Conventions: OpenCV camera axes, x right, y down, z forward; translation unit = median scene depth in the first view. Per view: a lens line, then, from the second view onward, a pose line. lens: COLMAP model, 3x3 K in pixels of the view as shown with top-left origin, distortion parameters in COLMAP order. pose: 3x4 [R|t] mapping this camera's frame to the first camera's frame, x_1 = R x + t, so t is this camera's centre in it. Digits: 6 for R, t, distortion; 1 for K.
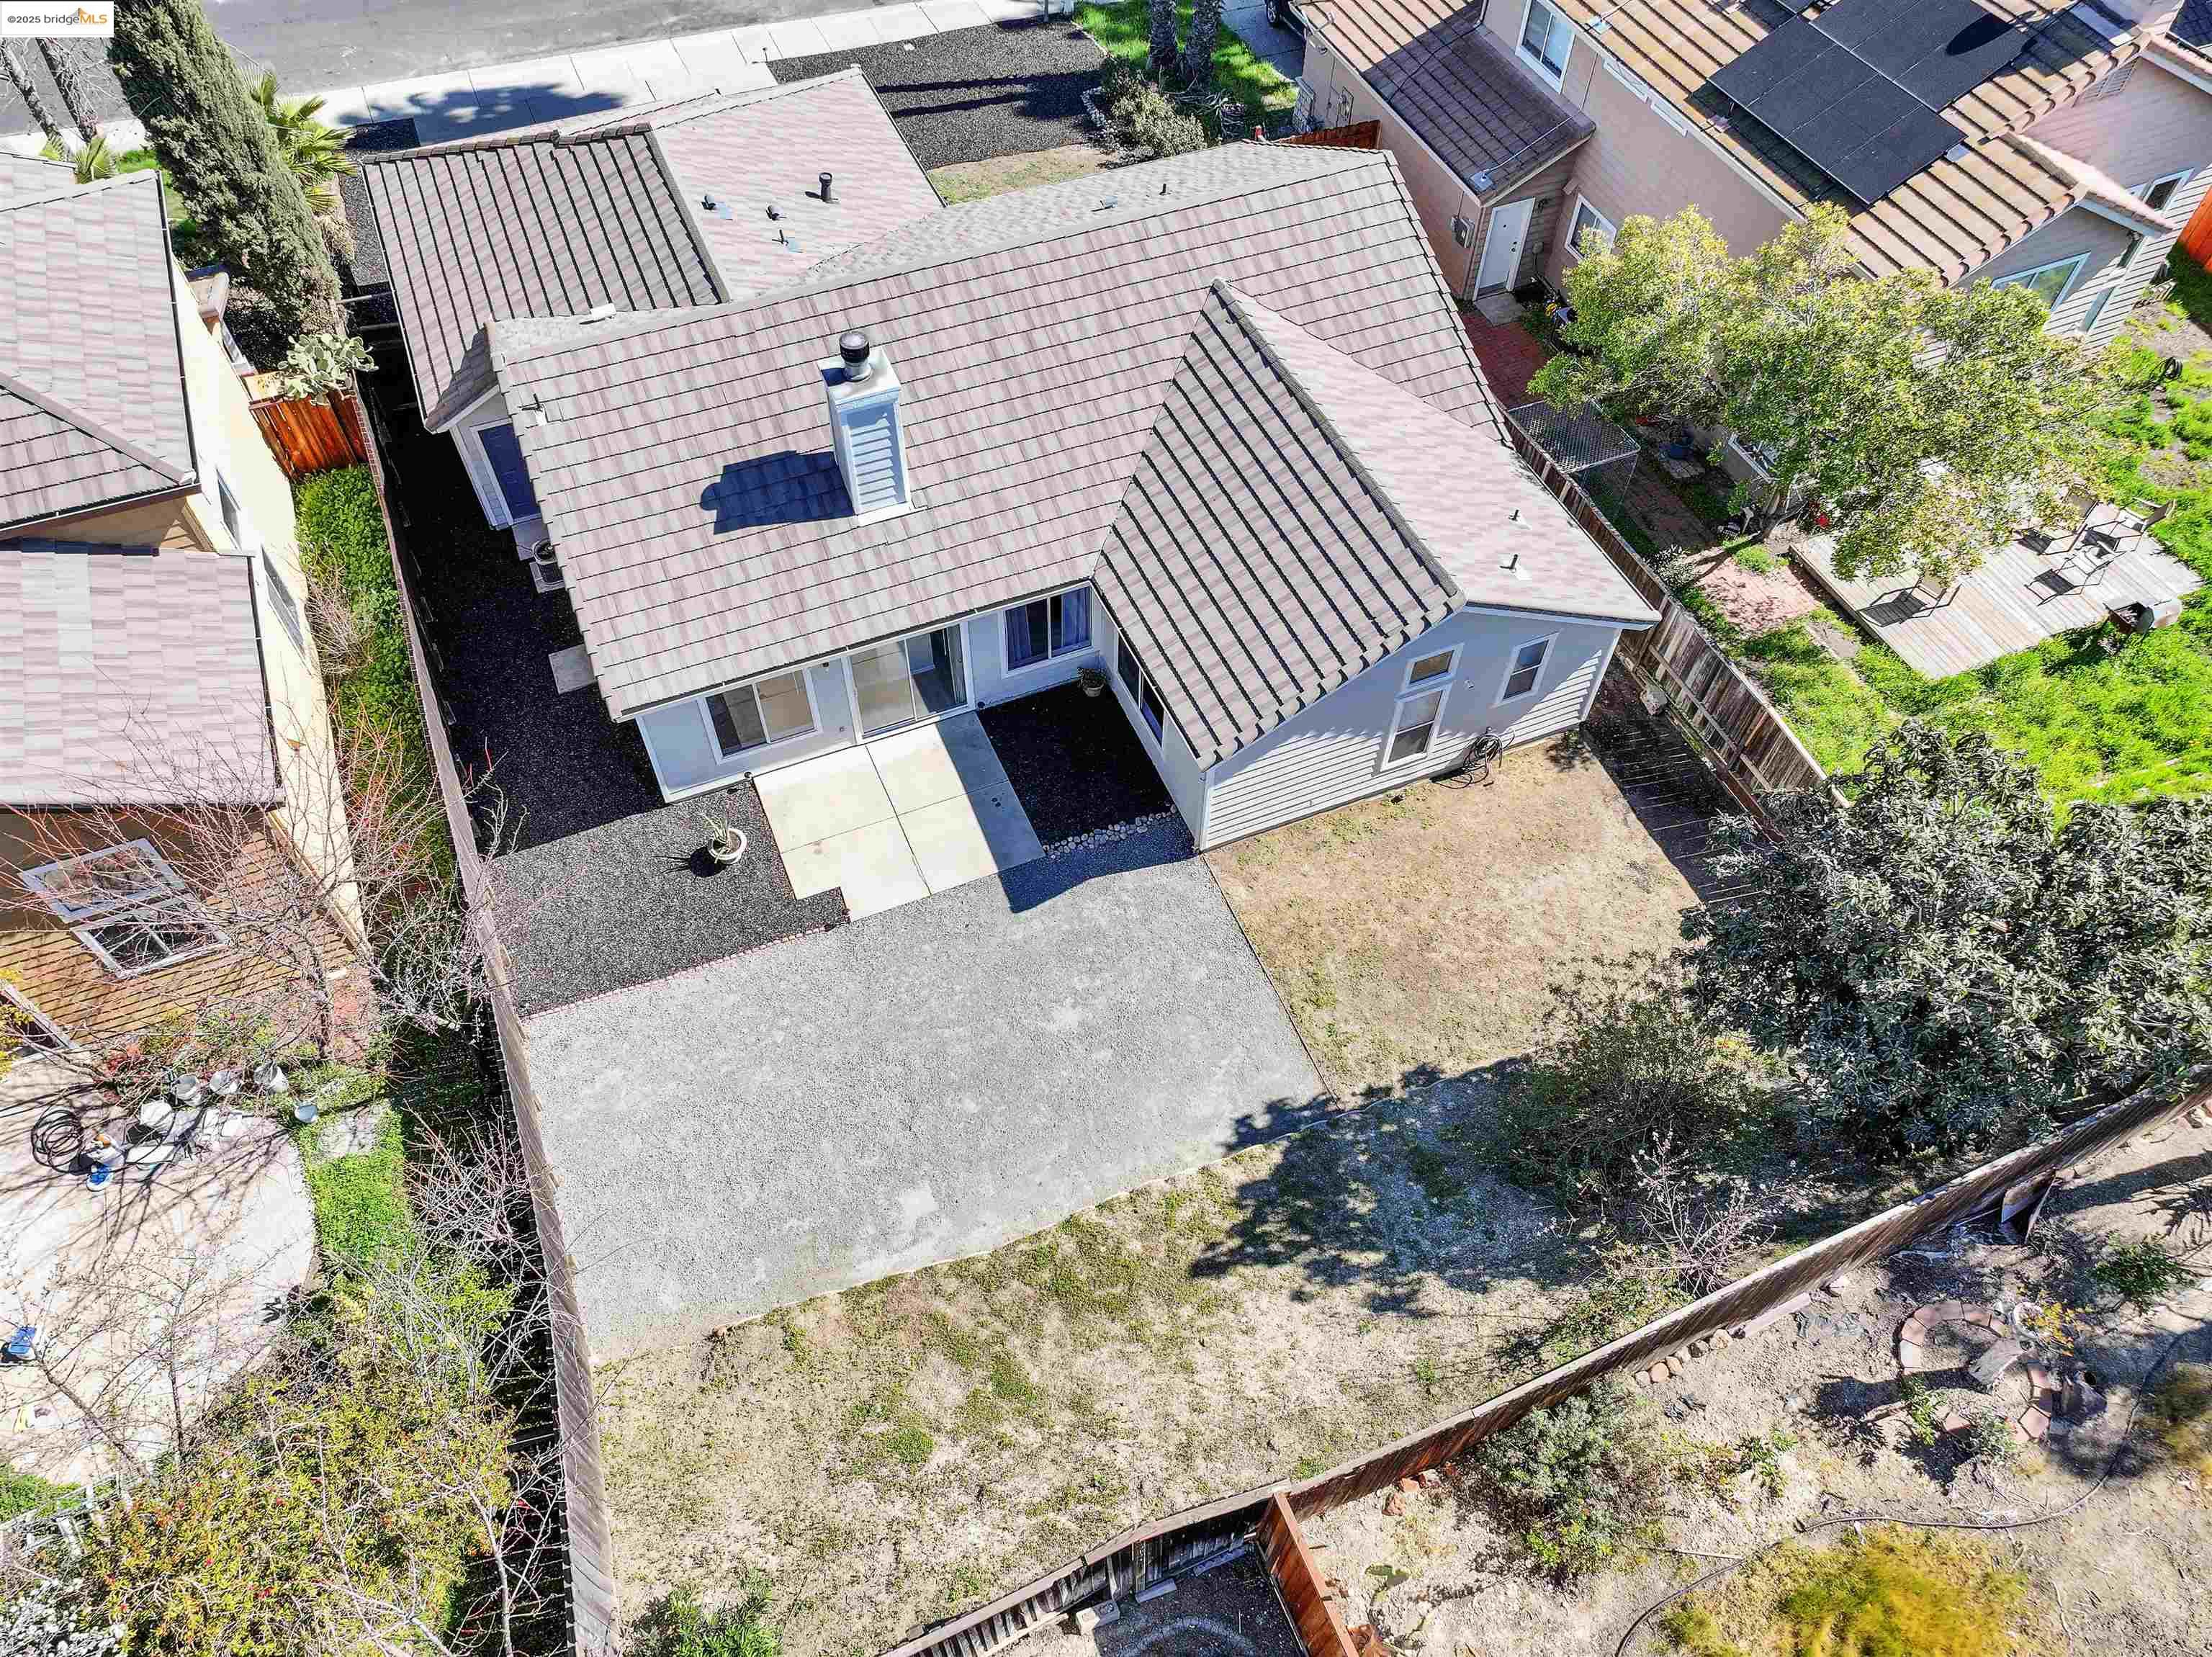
lens RADIAL K [[1537.5, 0, 1115.9], [0, 1537.5, 810.3], [0, 0, 1]] dist [0.020371, 0.000499]
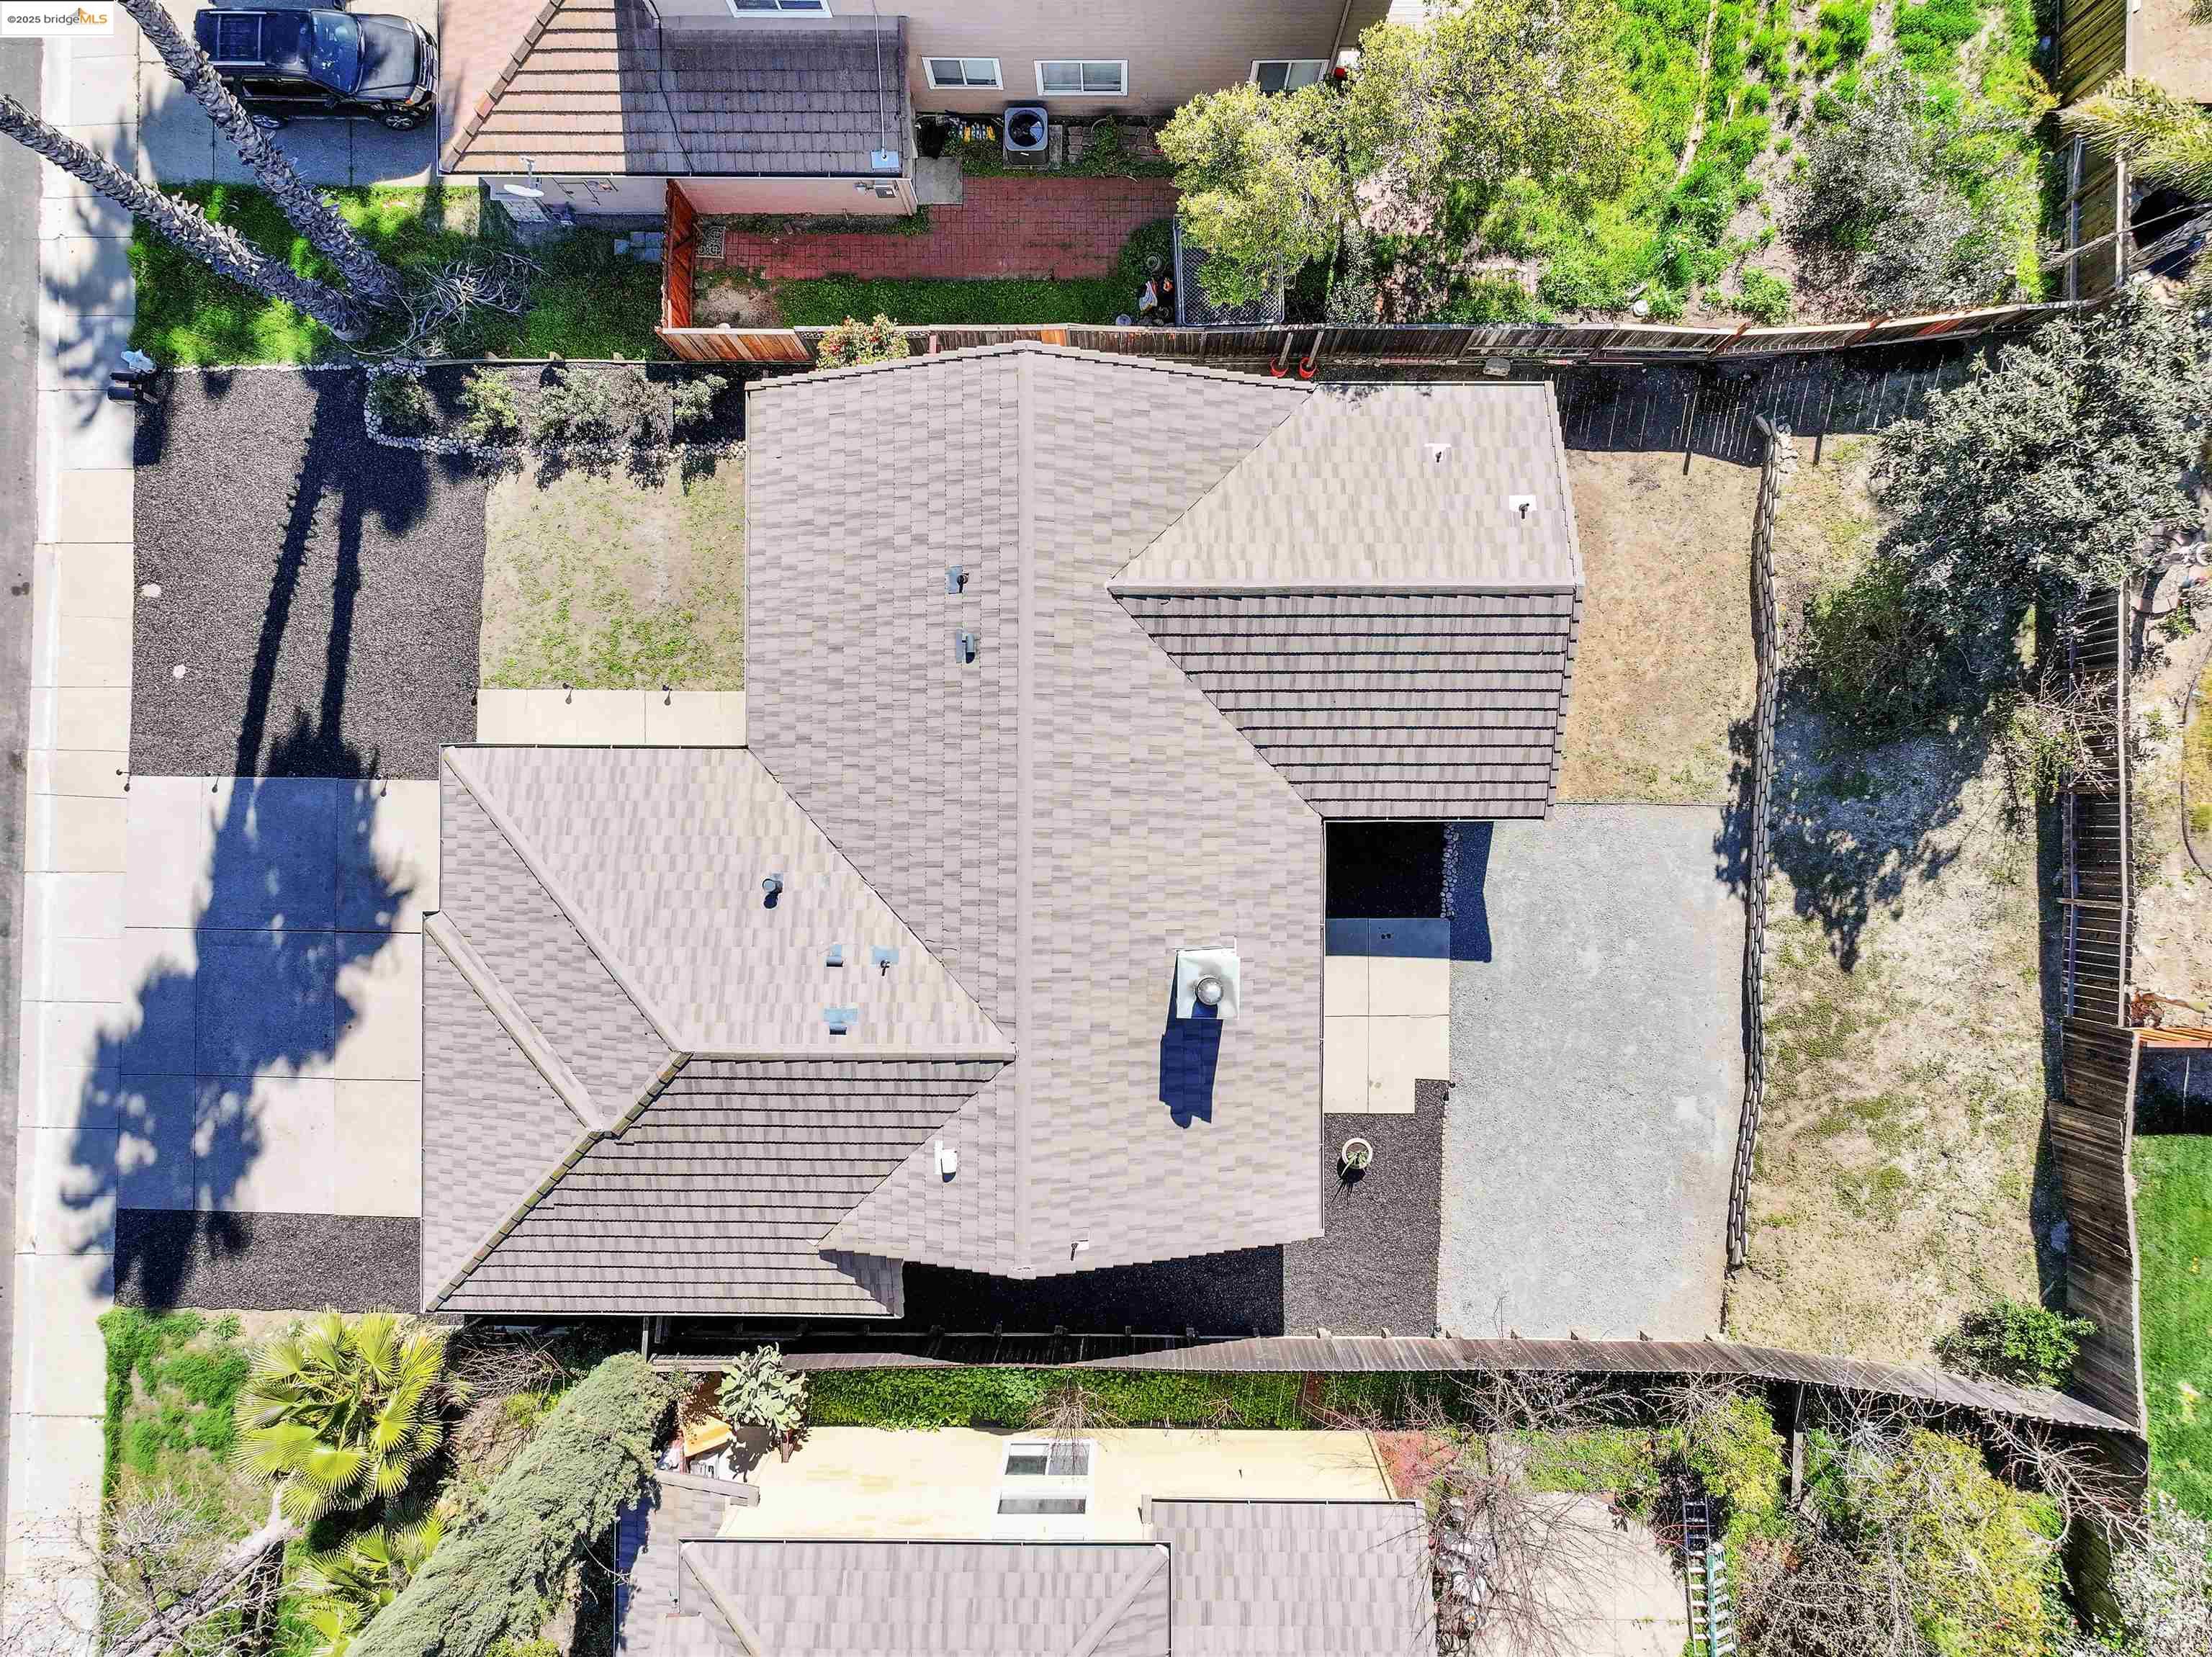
lens RADIAL K [[1537.5, 0, 1115.9], [0, 1537.5, 810.3], [0, 0, 1]] dist [0.020371, 0.000499]
pose [[0.396294, -0.917990, -0.015656, -0.058382], [0.747602, 0.312745, 0.585903, -1.024266], [-0.532957, -0.243894, 0.810230, 0.167763]]
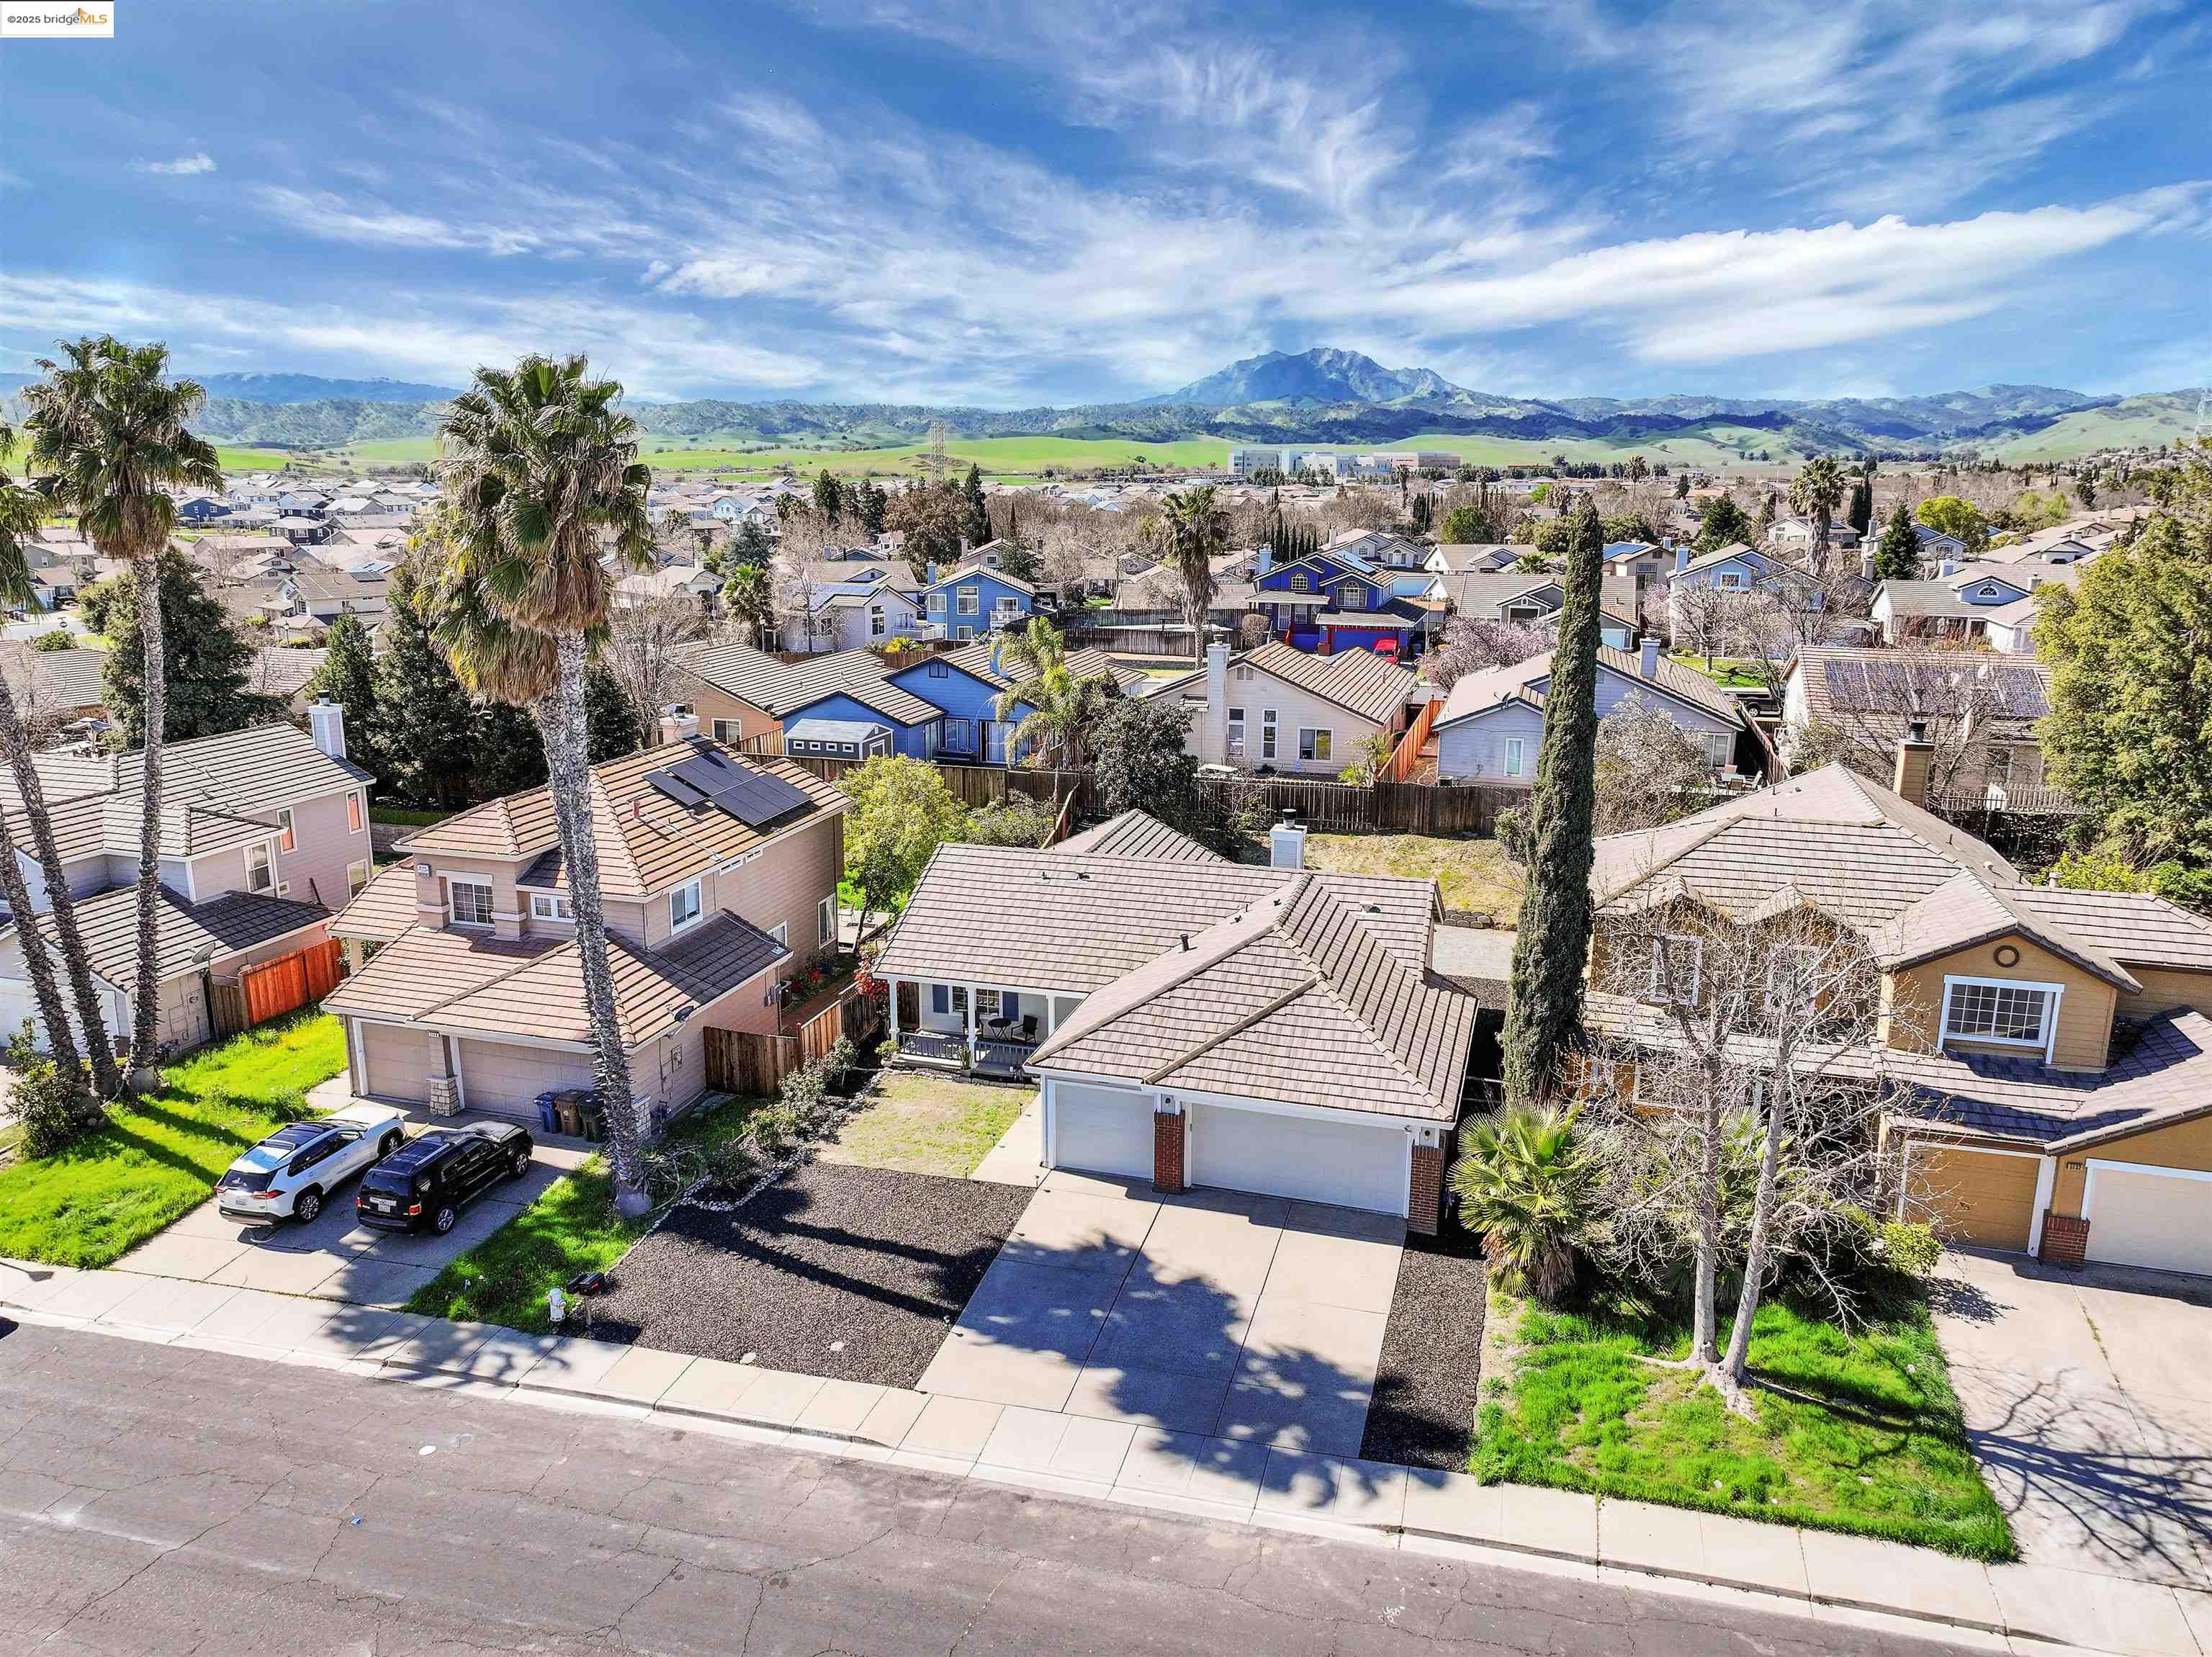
lens RADIAL K [[1537.5, 0, 1115.9], [0, 1537.5, 810.3], [0, 0, 1]] dist [0.020371, 0.000499]
pose [[-0.764303, -0.163104, 0.623890, -1.325326], [0.510067, 0.439045, 0.739643, -2.023380], [-0.394554, 0.883536, -0.252369, 1.629048]]
